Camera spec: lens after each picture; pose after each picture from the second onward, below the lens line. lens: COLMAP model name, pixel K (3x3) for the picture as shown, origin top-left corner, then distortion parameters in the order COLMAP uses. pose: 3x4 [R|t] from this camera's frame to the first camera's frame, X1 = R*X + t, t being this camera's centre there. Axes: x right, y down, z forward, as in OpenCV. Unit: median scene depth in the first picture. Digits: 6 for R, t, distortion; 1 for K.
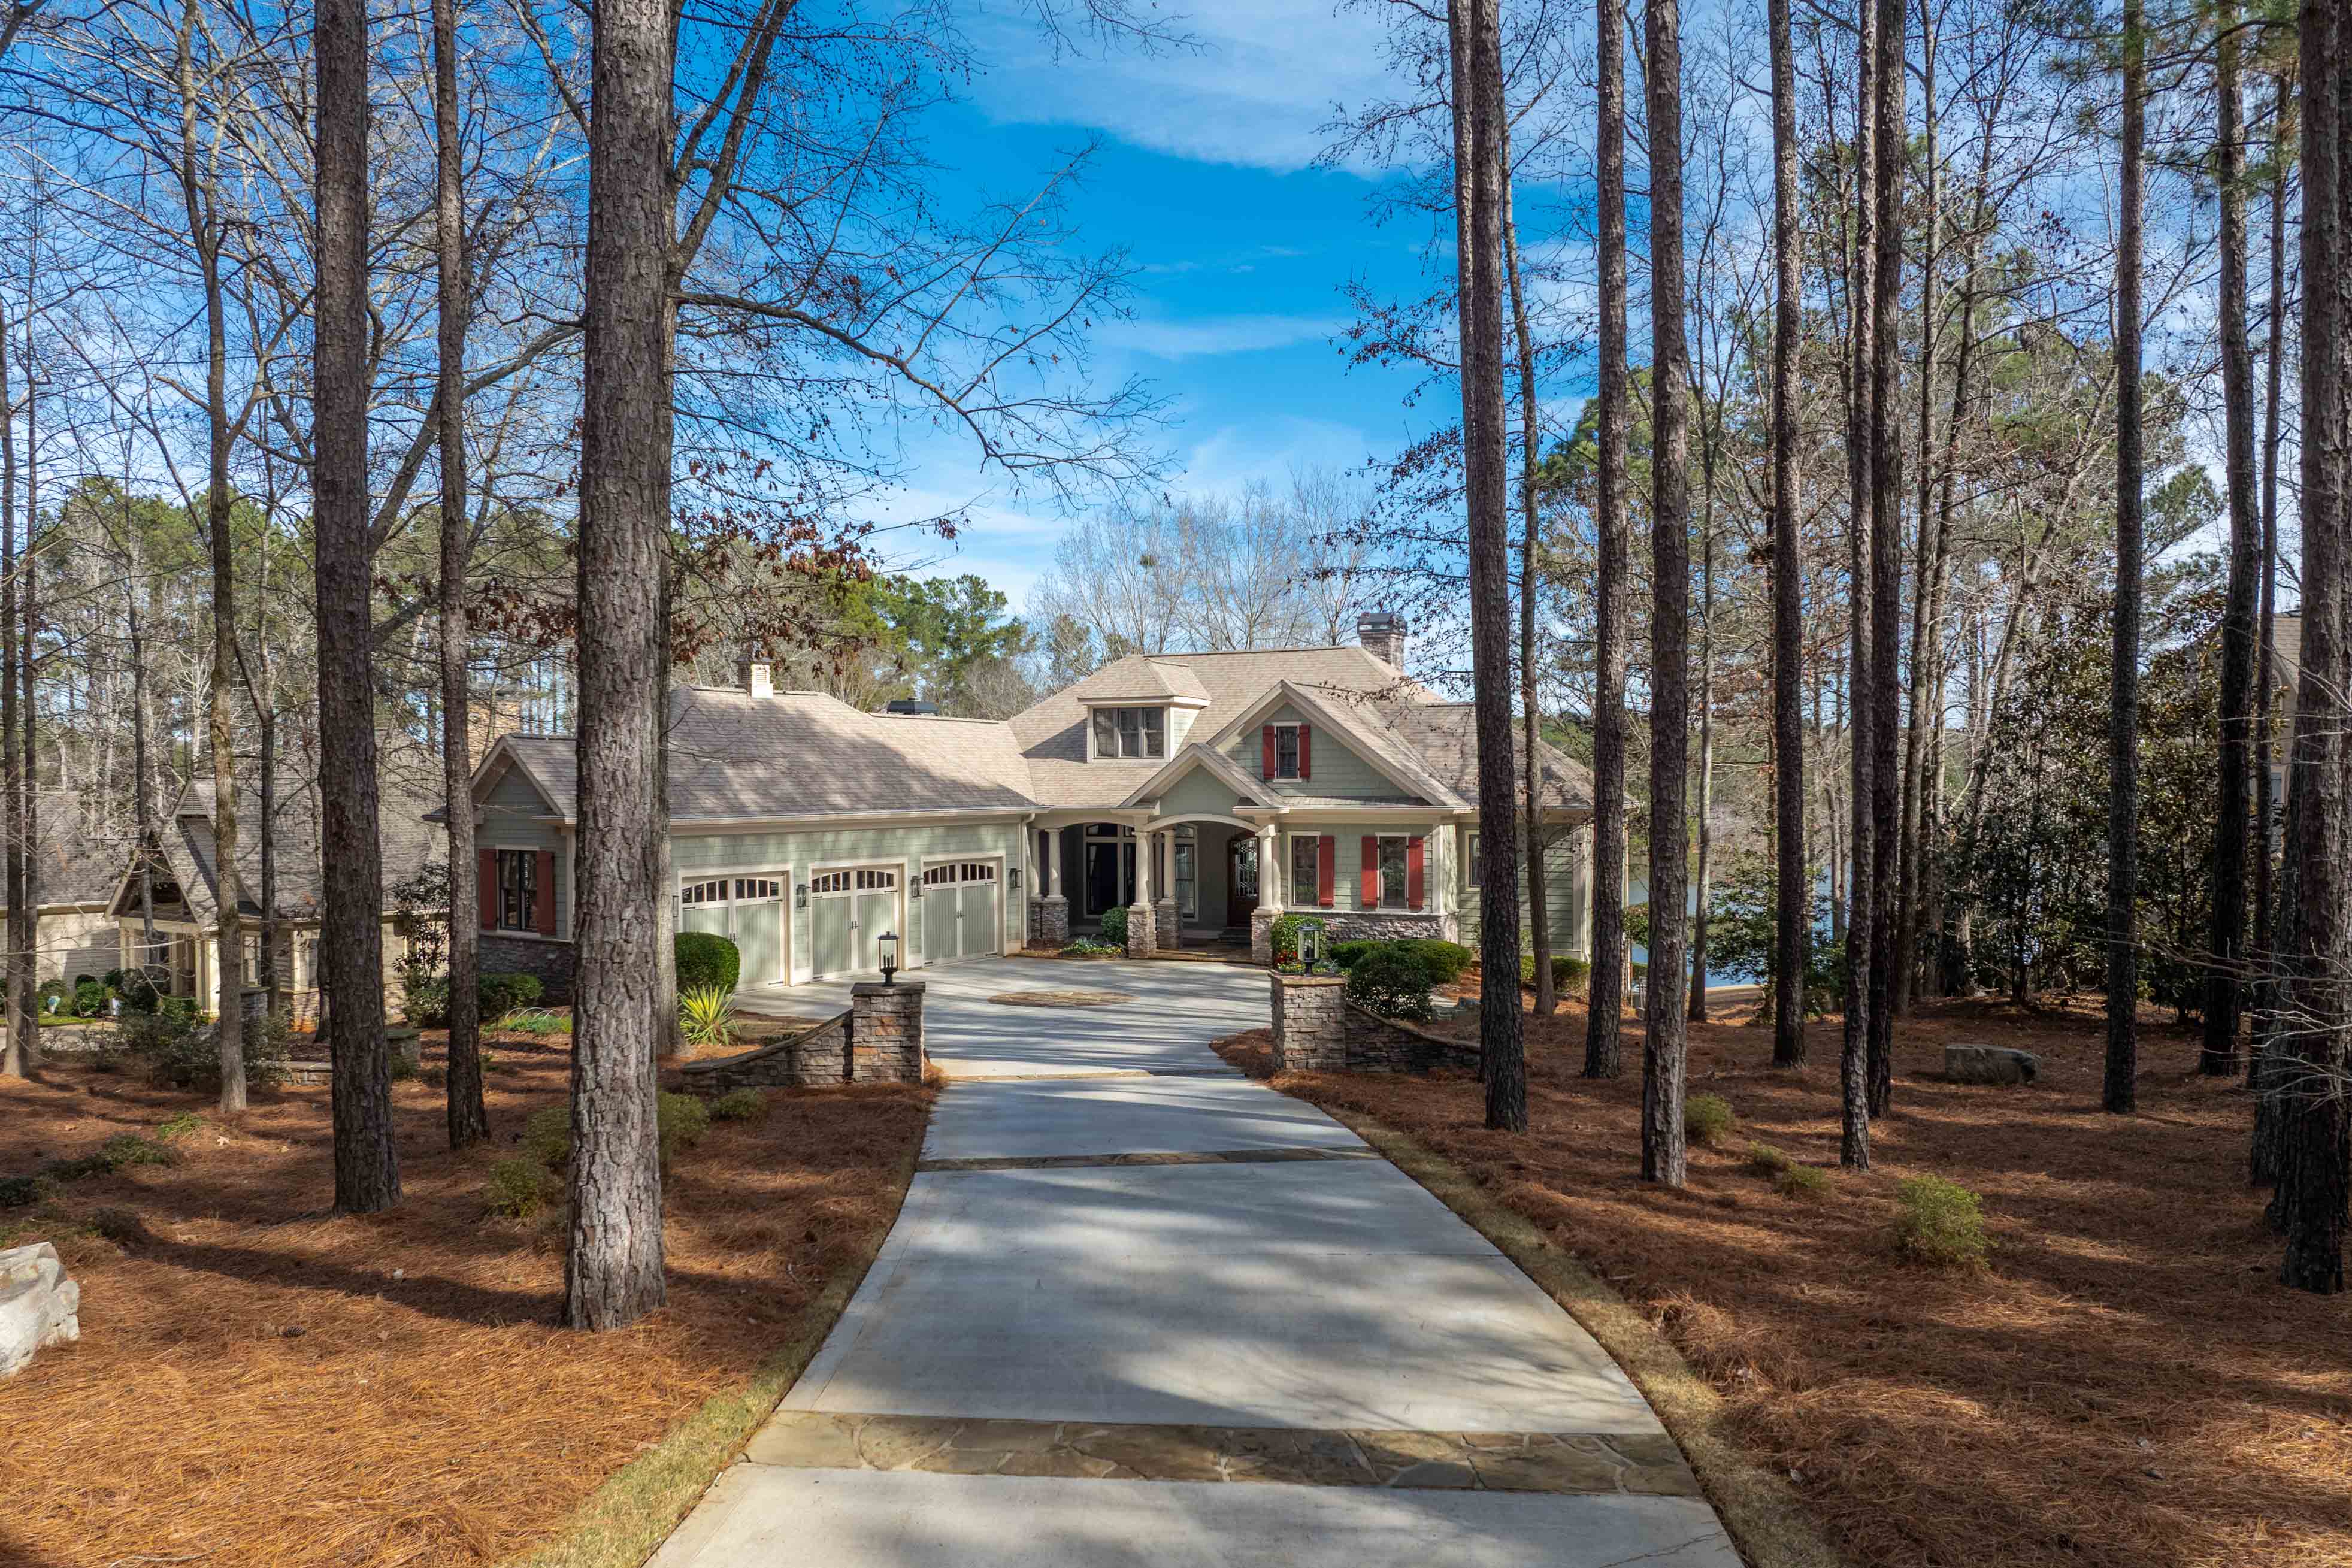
lens RADIAL K [[1687.3, 0, 1182.4], [0, 1687.3, 789.3], [0, 0, 1]] dist [-0.020656, -0.004316]
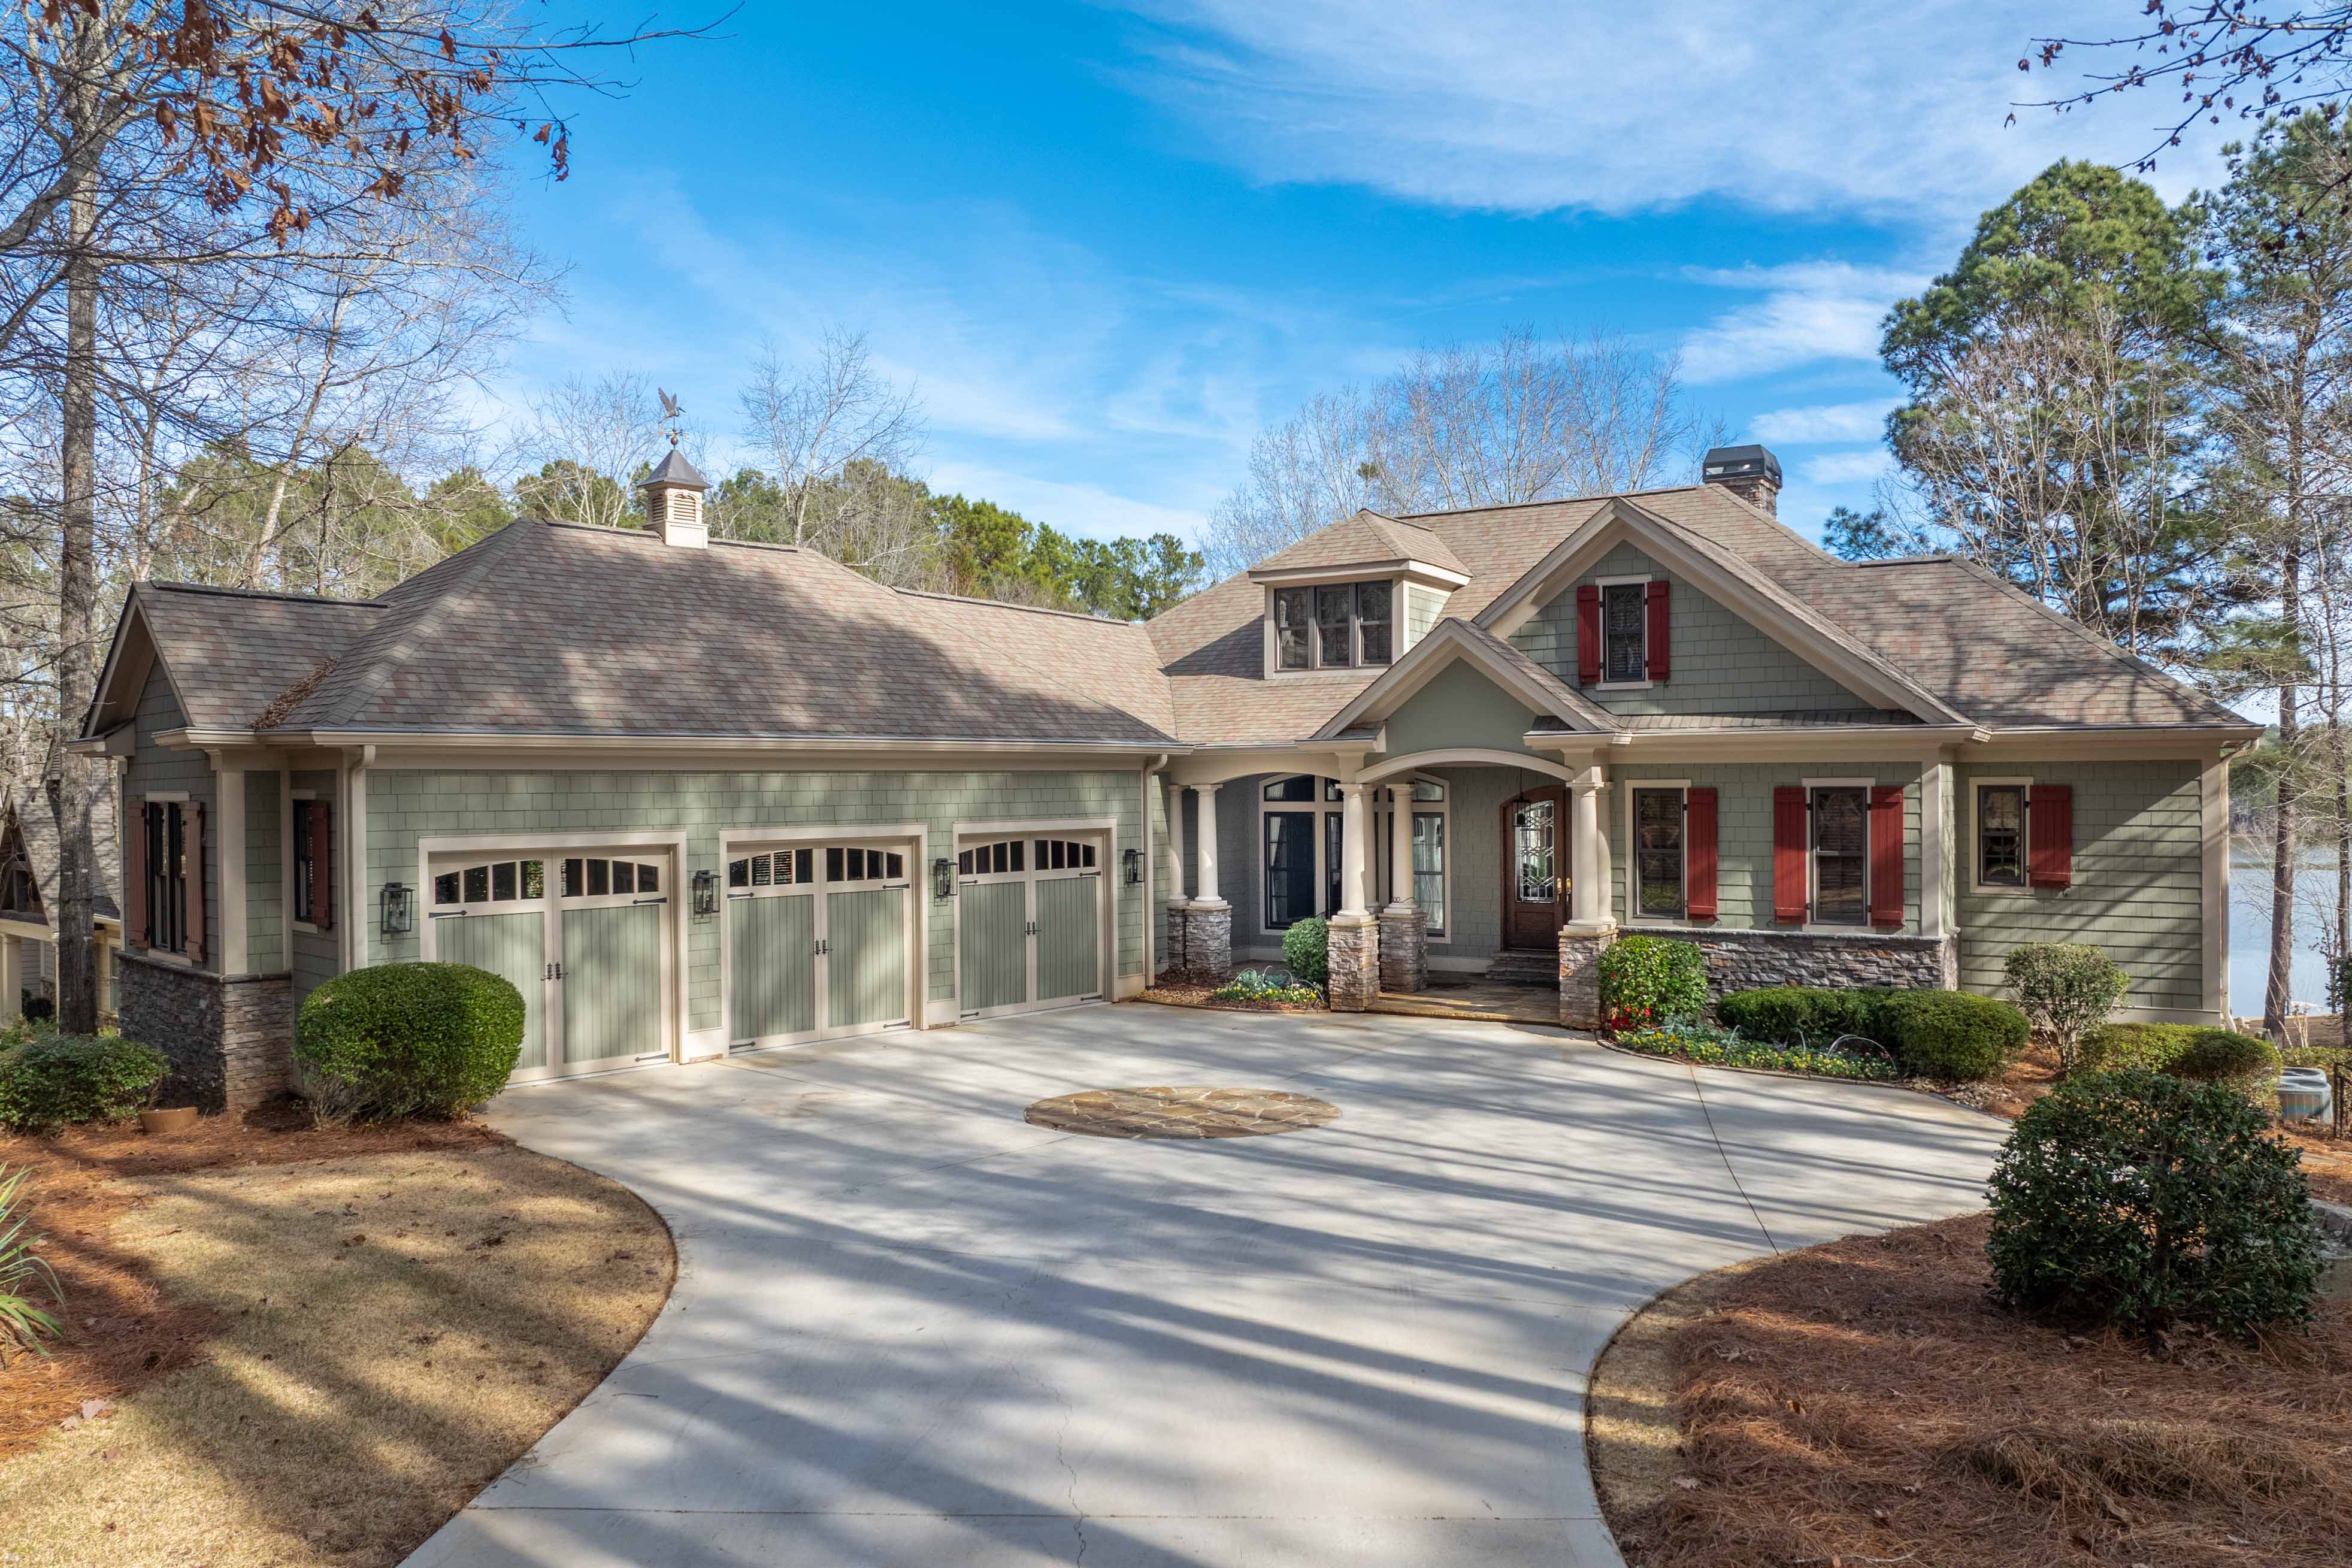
lens RADIAL K [[1687.3, 0, 1182.4], [0, 1687.3, 789.3], [0, 0, 1]] dist [-0.020656, -0.004316]
pose [[0.991531, -0.000875, -0.129864, -0.008054], [0.000310, 0.999990, -0.004371, 0.030187], [0.129867, 0.004293, 0.991522, 0.448945]]
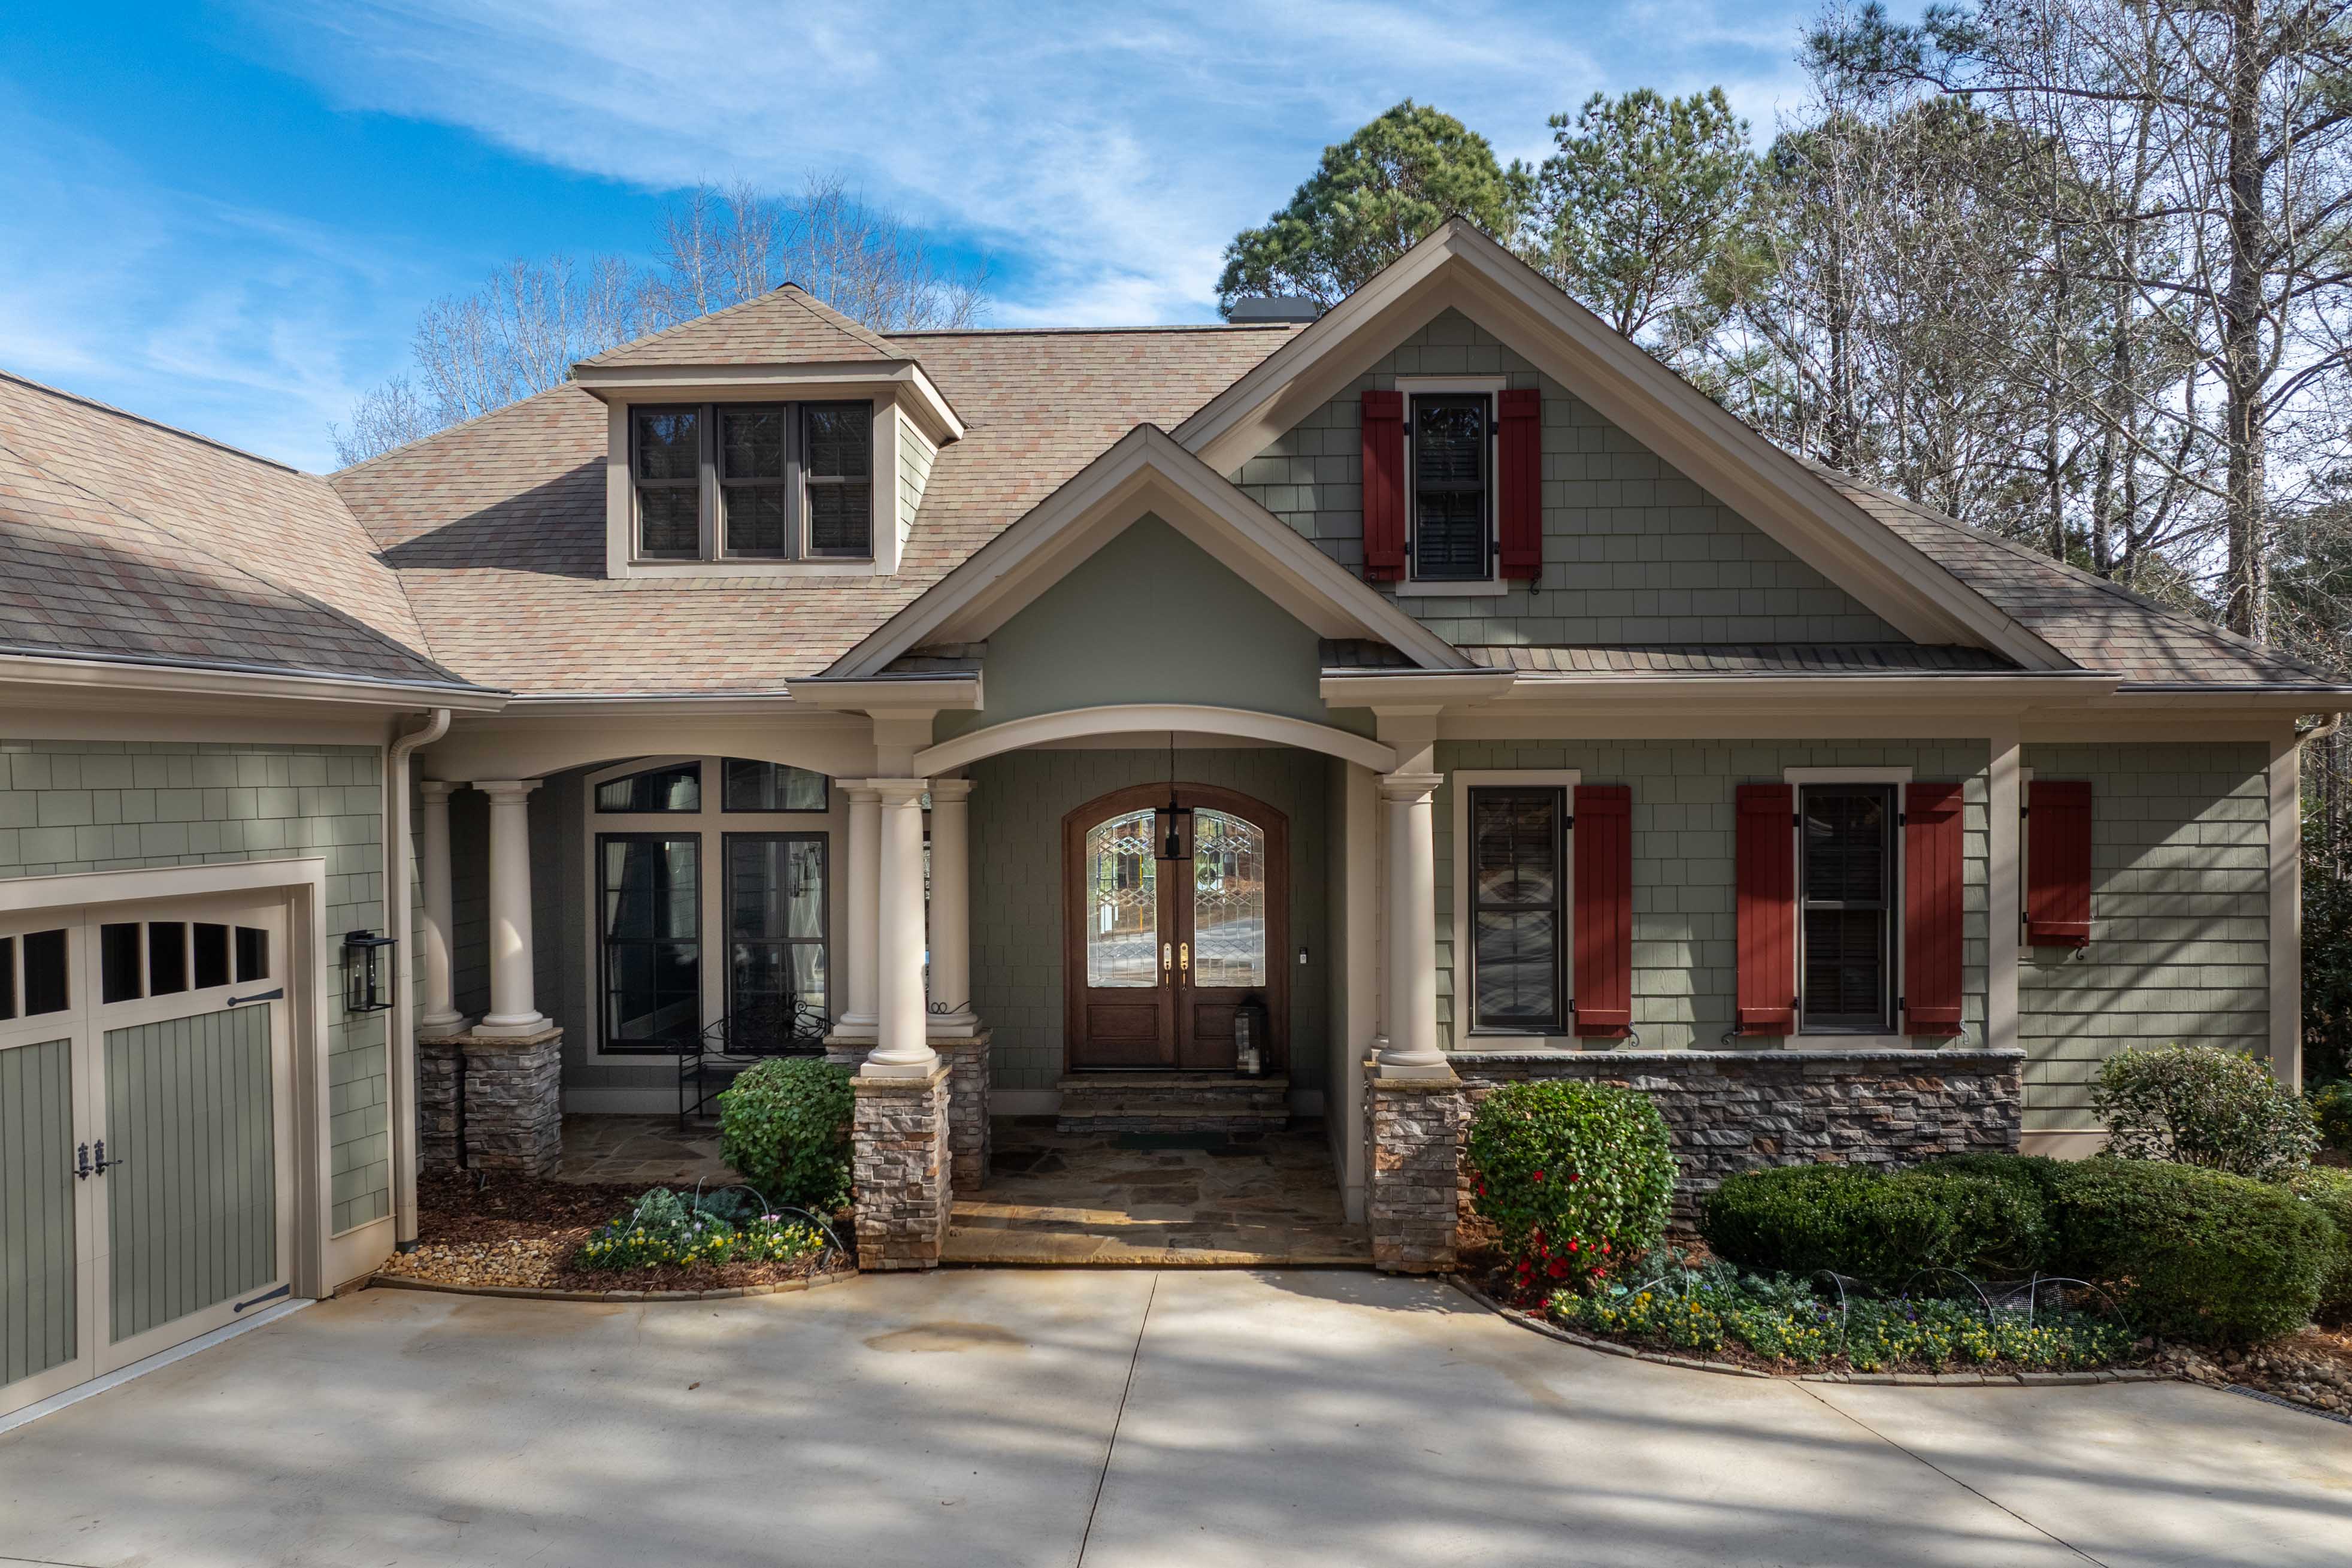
lens RADIAL K [[1687.3, 0, 1182.4], [0, 1687.3, 789.3], [0, 0, 1]] dist [-0.020656, -0.004316]
pose [[0.927256, -0.003072, 0.374415, -0.083899], [0.004011, 0.999990, -0.001728, 0.028257], [-0.374406, 0.003104, 0.927260, 0.759531]]
